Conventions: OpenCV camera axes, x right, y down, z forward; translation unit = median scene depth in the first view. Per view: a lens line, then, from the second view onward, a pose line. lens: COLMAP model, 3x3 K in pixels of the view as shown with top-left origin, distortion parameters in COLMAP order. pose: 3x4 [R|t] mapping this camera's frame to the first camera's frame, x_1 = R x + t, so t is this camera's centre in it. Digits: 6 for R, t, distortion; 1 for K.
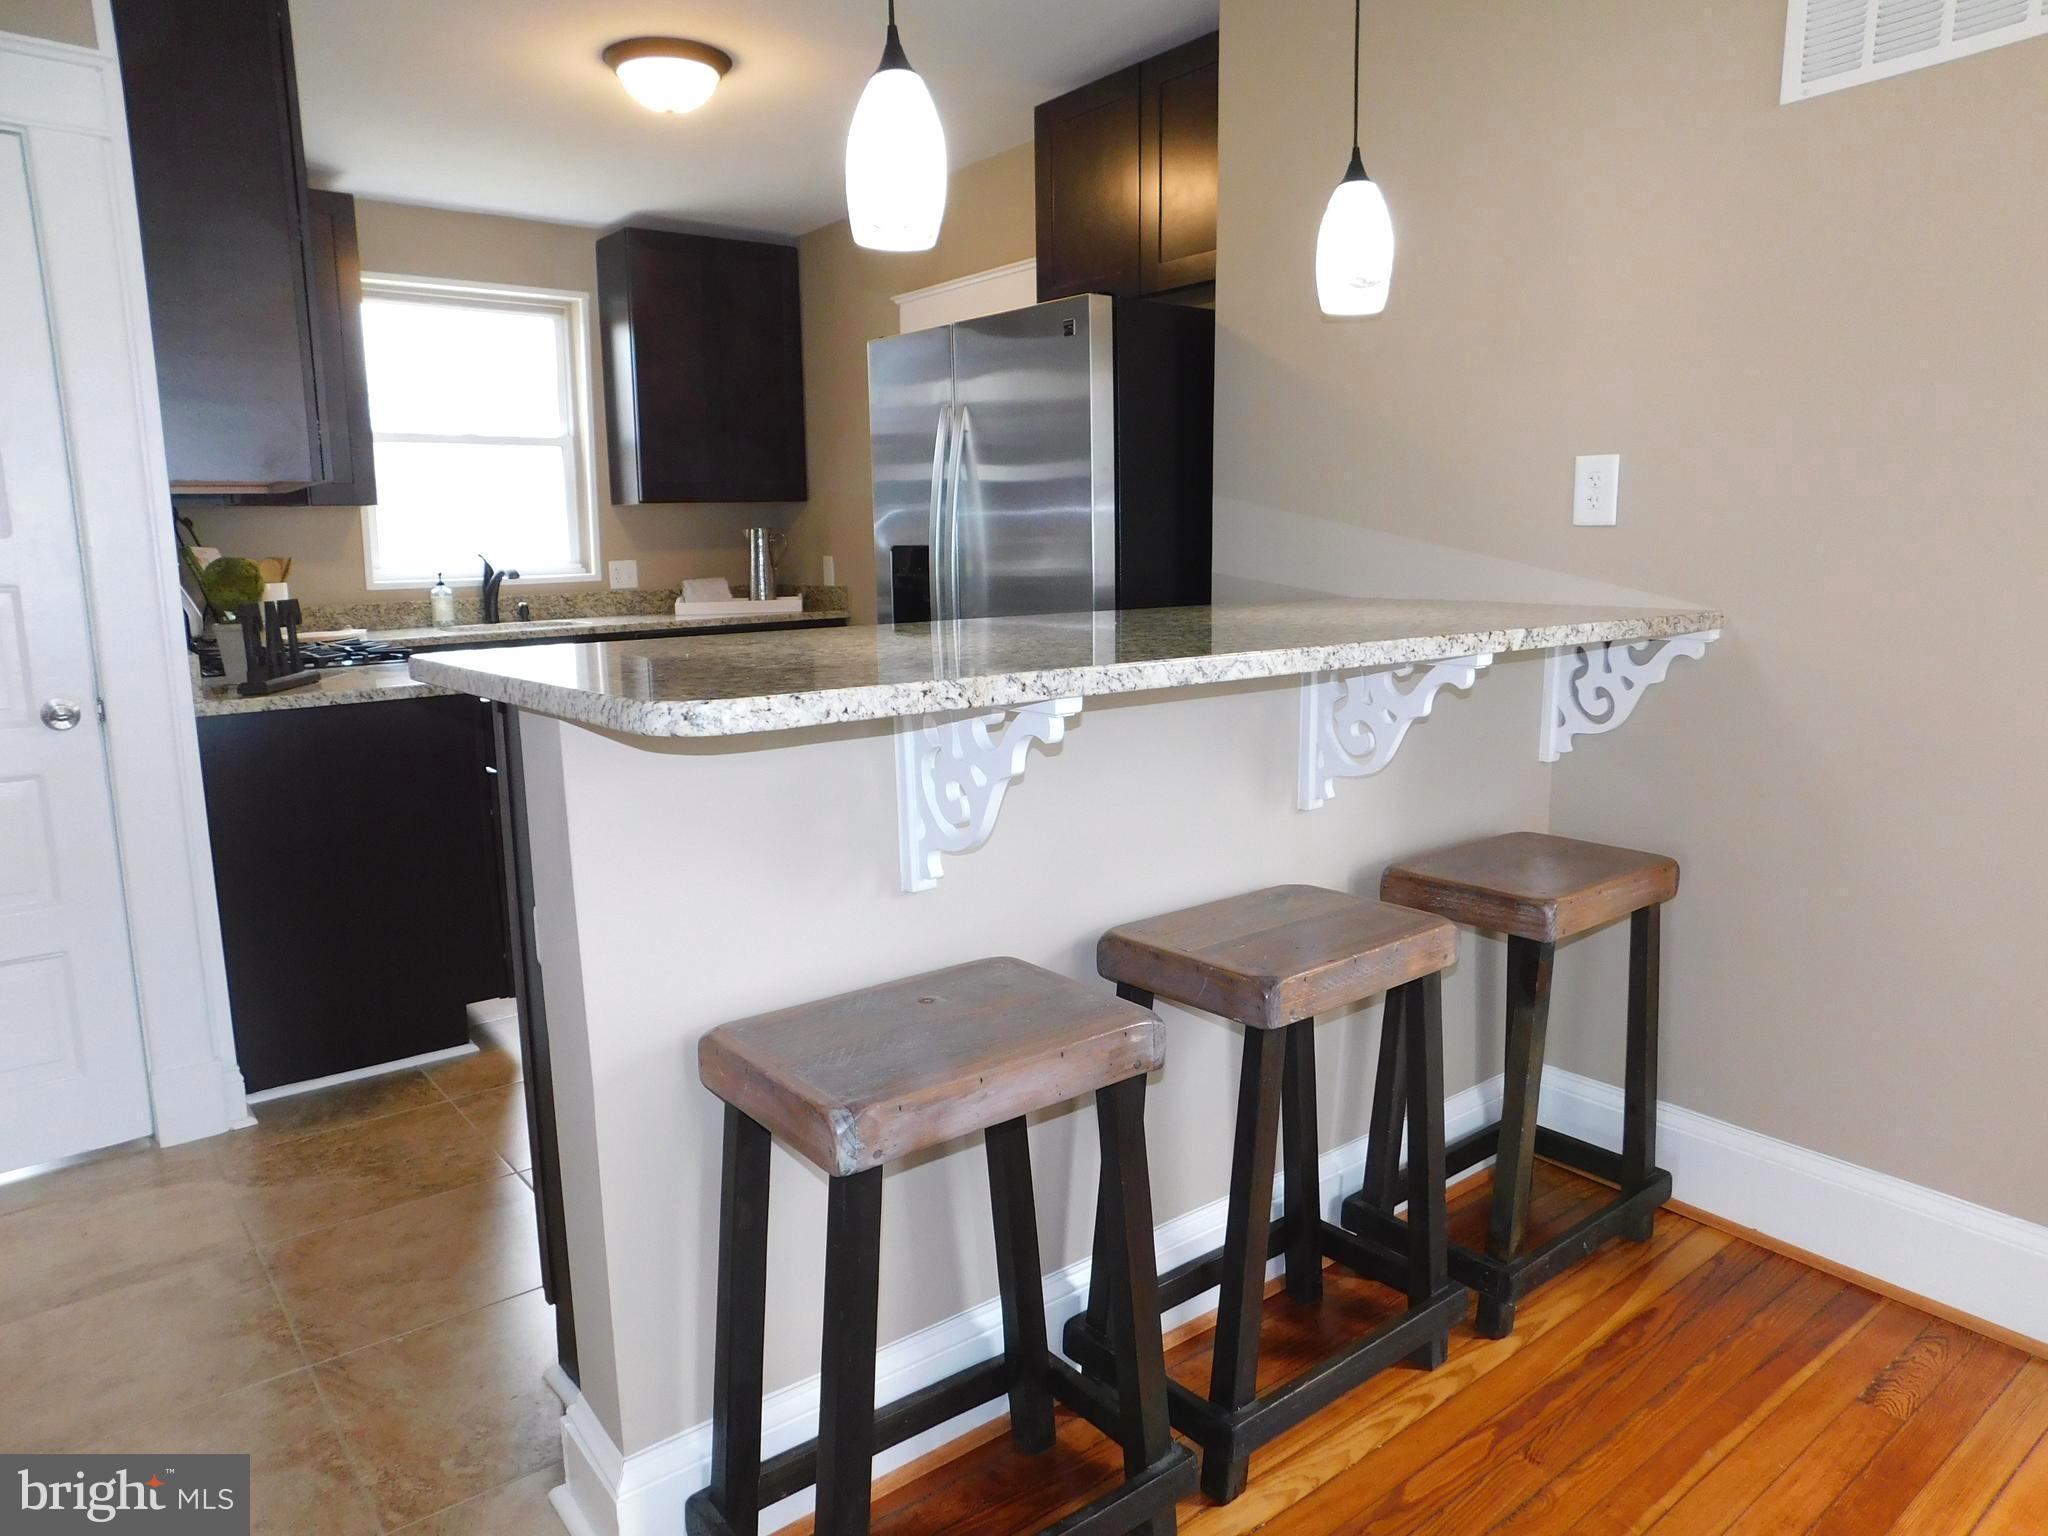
lens RADIAL K [[1428.6, 0, 1028.6], [0, 1428.6, 768.6], [0, 0, 1]] dist [-0.046277, 0.038765]
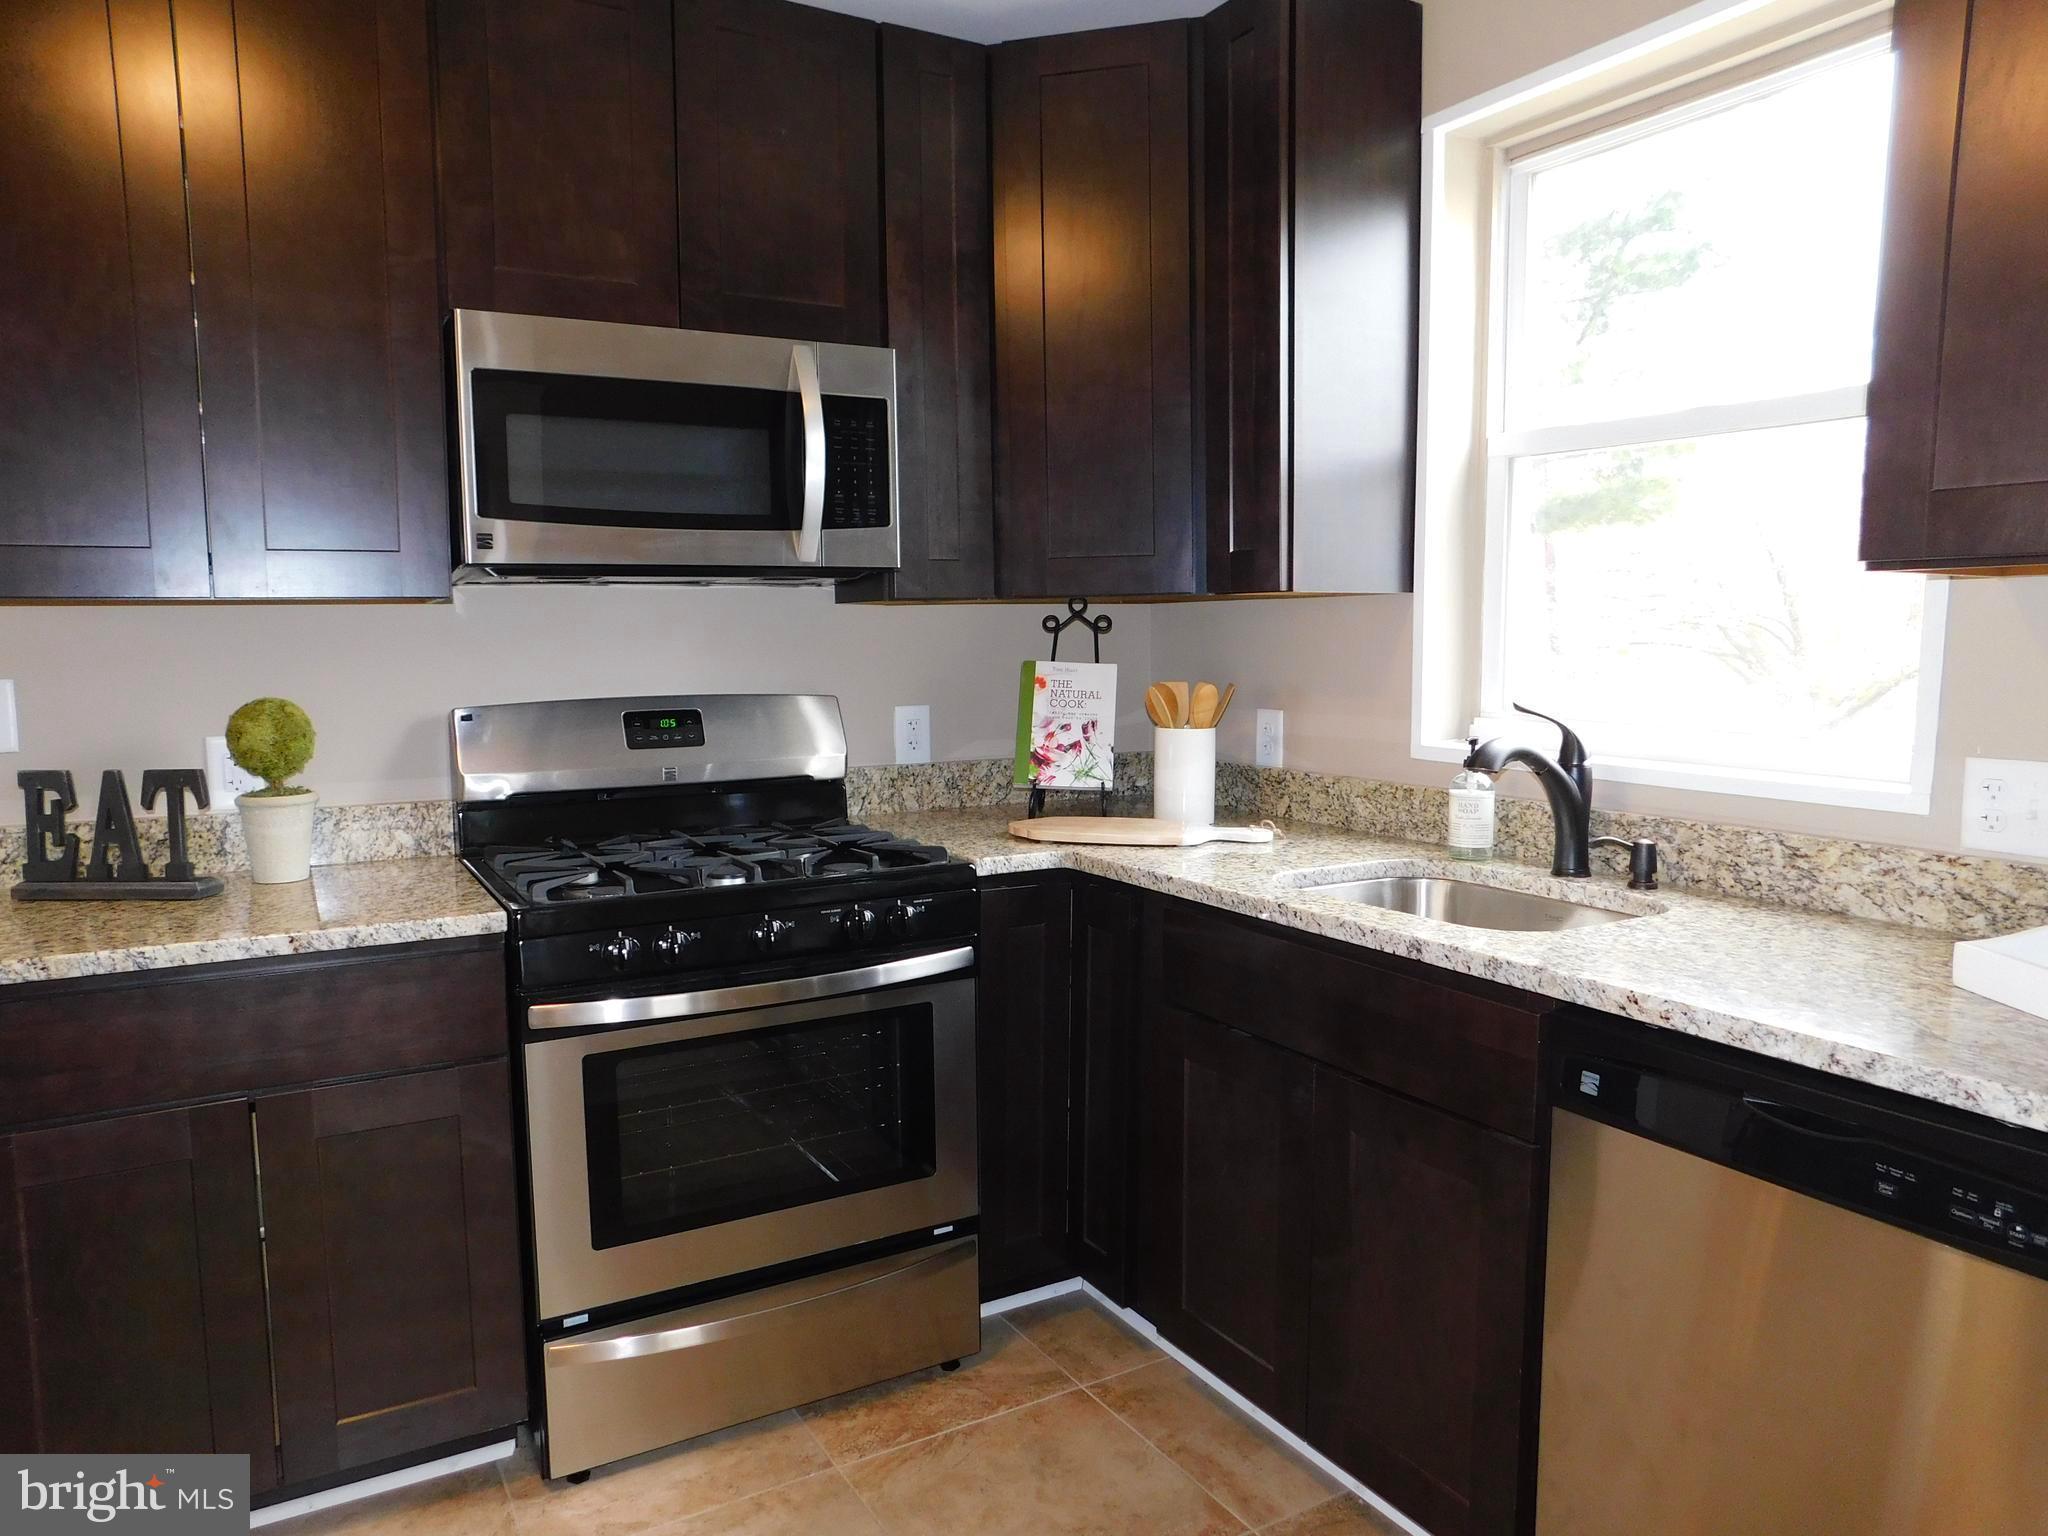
lens RADIAL K [[1428.6, 0, 1019.2], [0, 1428.6, 776.8], [0, 0, 1]] dist [-0.046277, 0.038765]
pose [[-0.128116, 0.126990, -0.983595, 0.047914], [-0.157180, 0.976634, 0.146564, -0.189151], [0.979225, 0.173379, -0.105162, 1.013608]]
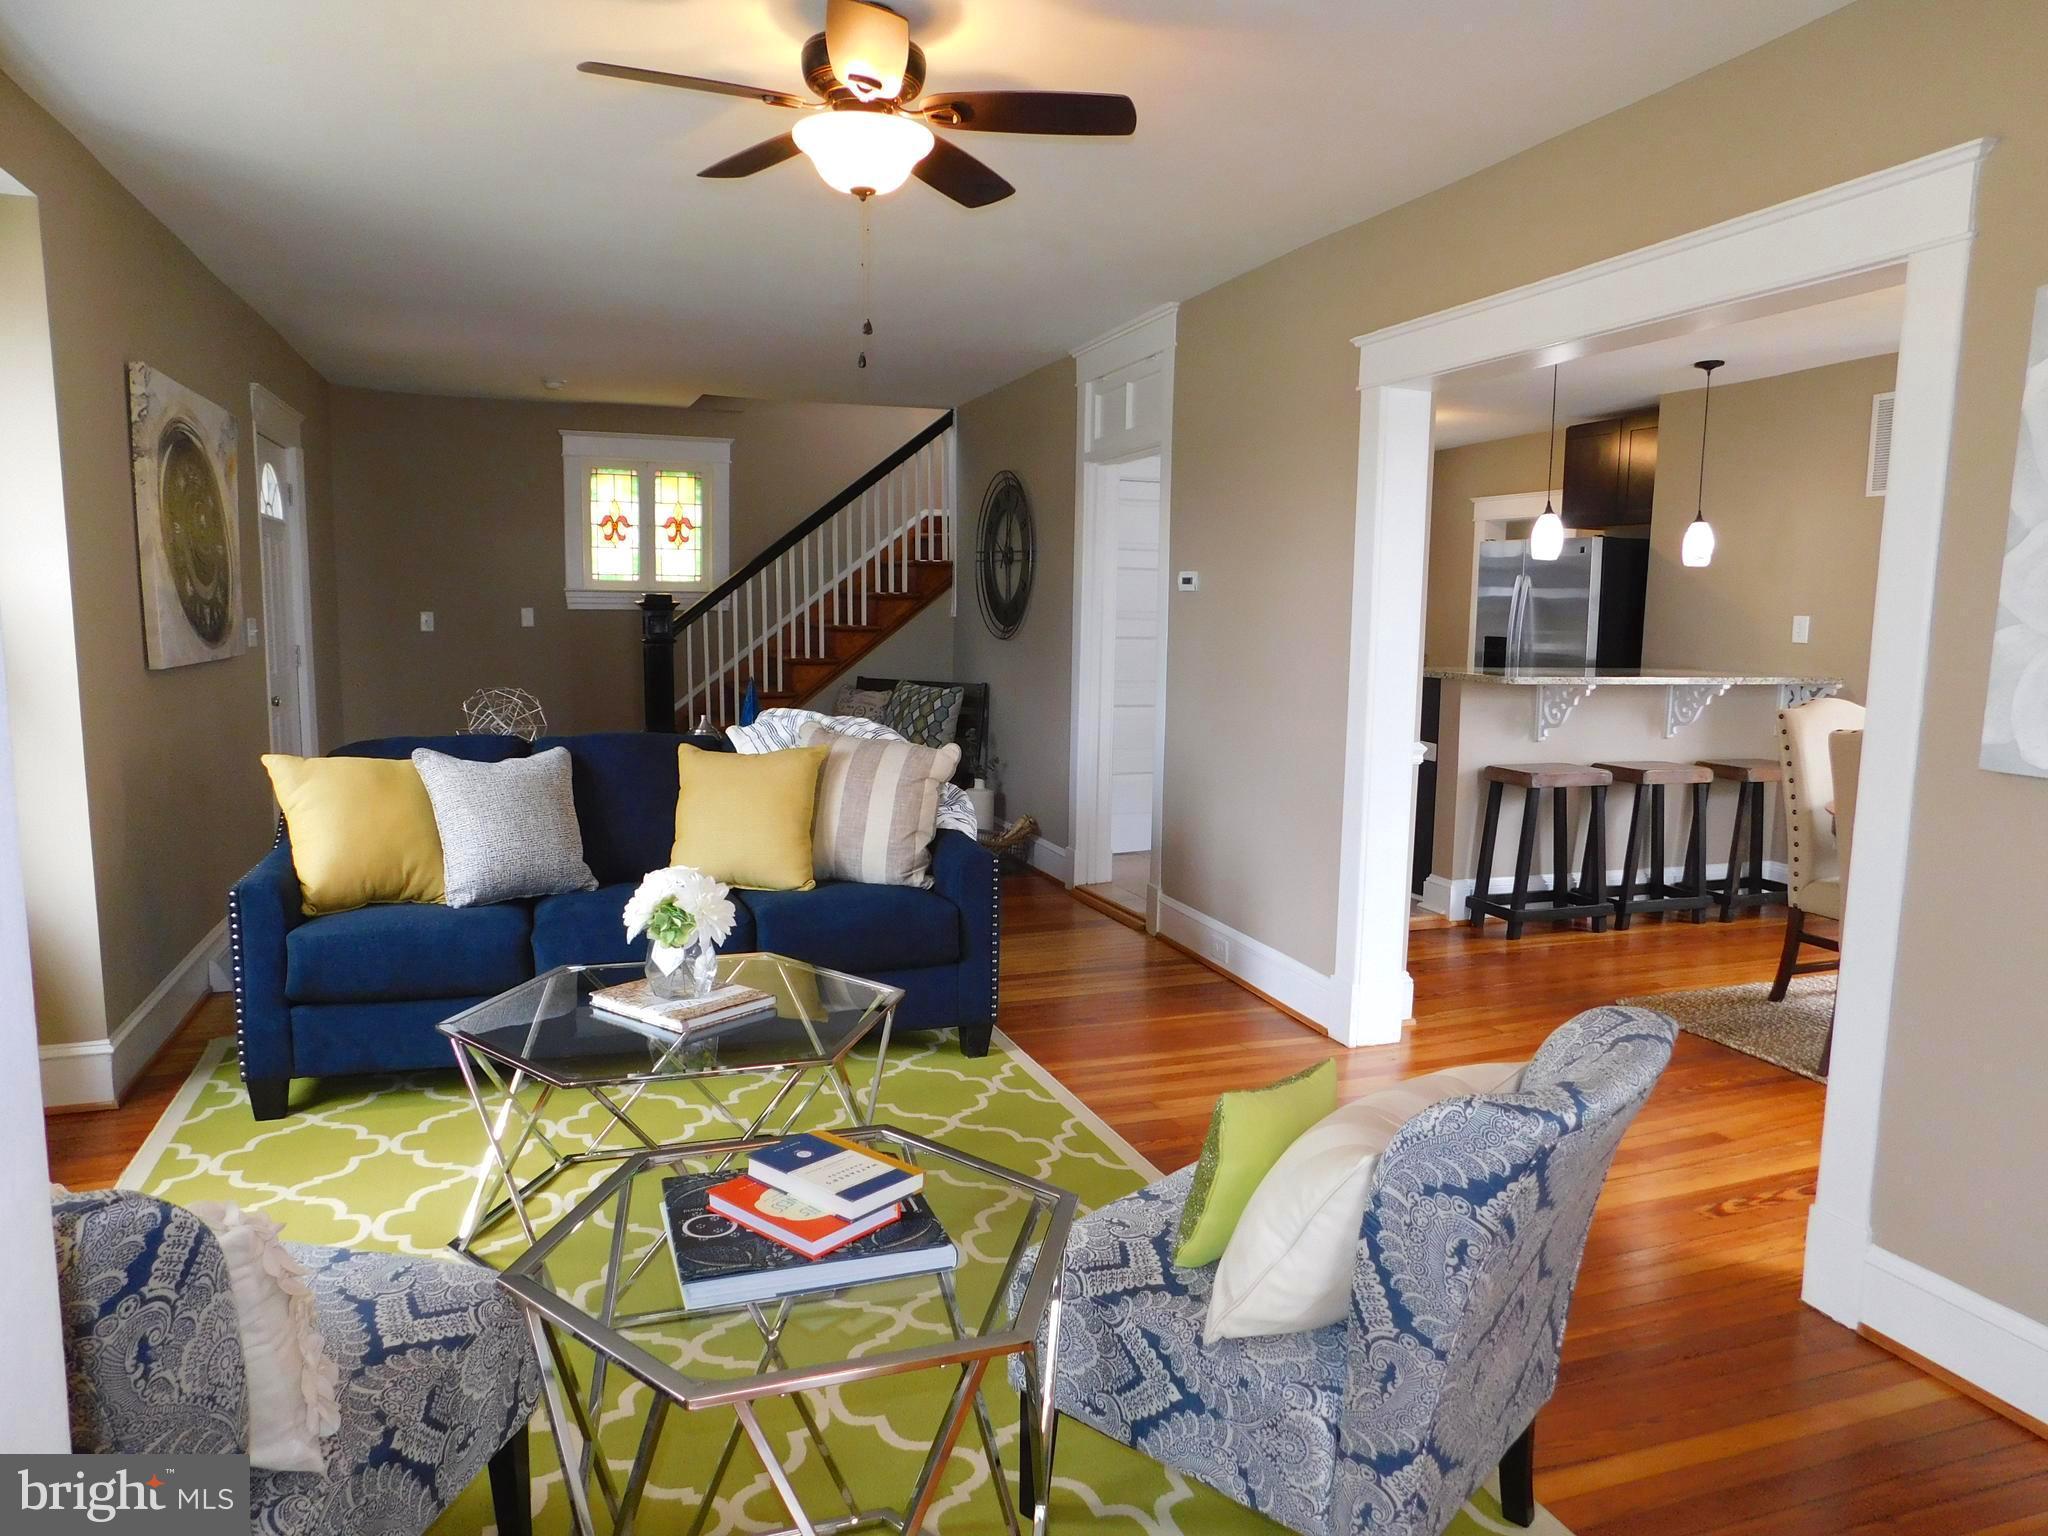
lens RADIAL K [[1428.6, 0, 1016.7], [0, 1428.6, 751.7], [0, 0, 1]] dist [-0.046277, 0.038765]
pose [[0.952581, 0.064219, -0.297433, -0.094432], [-0.080089, 0.995925, -0.041468, 0.129388], [0.293557, 0.063323, 0.953842, -0.976744]]
